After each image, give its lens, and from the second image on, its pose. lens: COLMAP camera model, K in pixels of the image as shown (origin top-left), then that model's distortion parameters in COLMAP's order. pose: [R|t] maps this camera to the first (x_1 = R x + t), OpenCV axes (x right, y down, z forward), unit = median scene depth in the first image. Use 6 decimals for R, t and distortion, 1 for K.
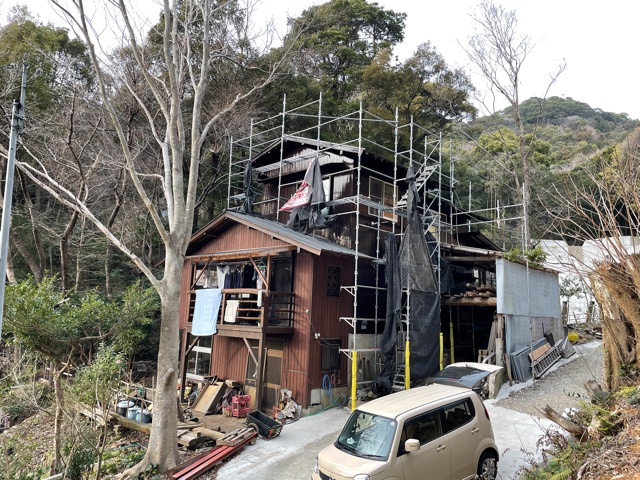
lens RADIAL K [[483.9, 0, 306.9], [0, 483.9, 261.8], [0, 0, 1]] dist [-0.005896, -0.006888]
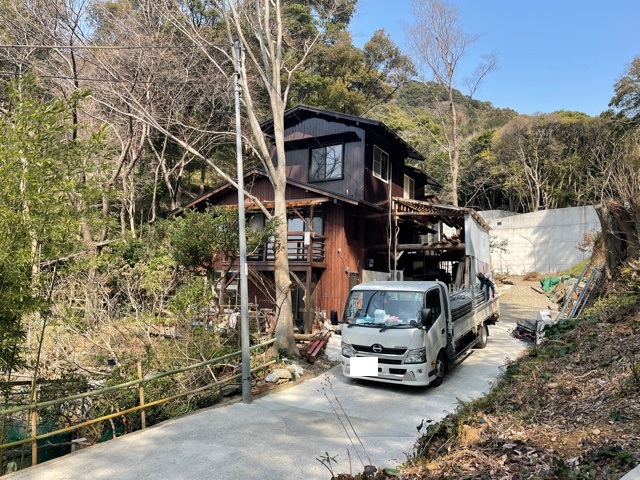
lens RADIAL K [[483.3, 0, 320.0], [0, 483.3, 240.0], [0, 0, 1]] dist [0.111787, -0.153901]
pose [[0.965061, 0.013013, 0.261702, -0.332145], [-0.017552, 0.999733, 0.015013, 0.052113], [-0.261437, -0.019082, 0.965032, -0.171092]]
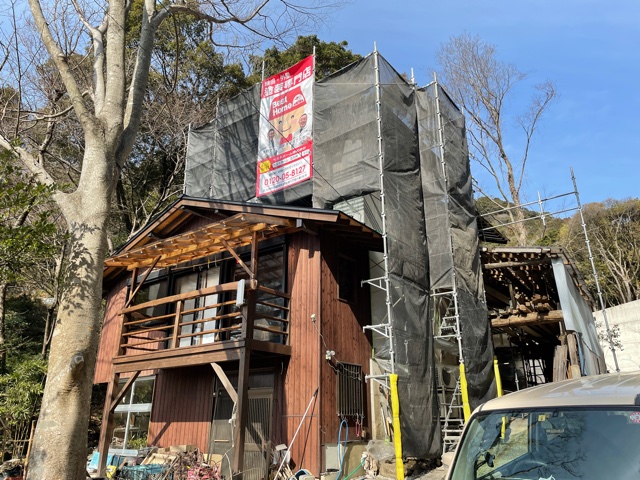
lens RADIAL K [[491.1, 0, 320.0], [0, 491.1, 240.0], [0, 0, 1]] dist [0.004257, 0.002323]
pose [[0.990528, 0.003892, 0.137255, -0.071721], [0.029915, 0.969471, -0.243376, 0.142606], [-0.134012, 0.245176, 0.960172, 0.307688]]
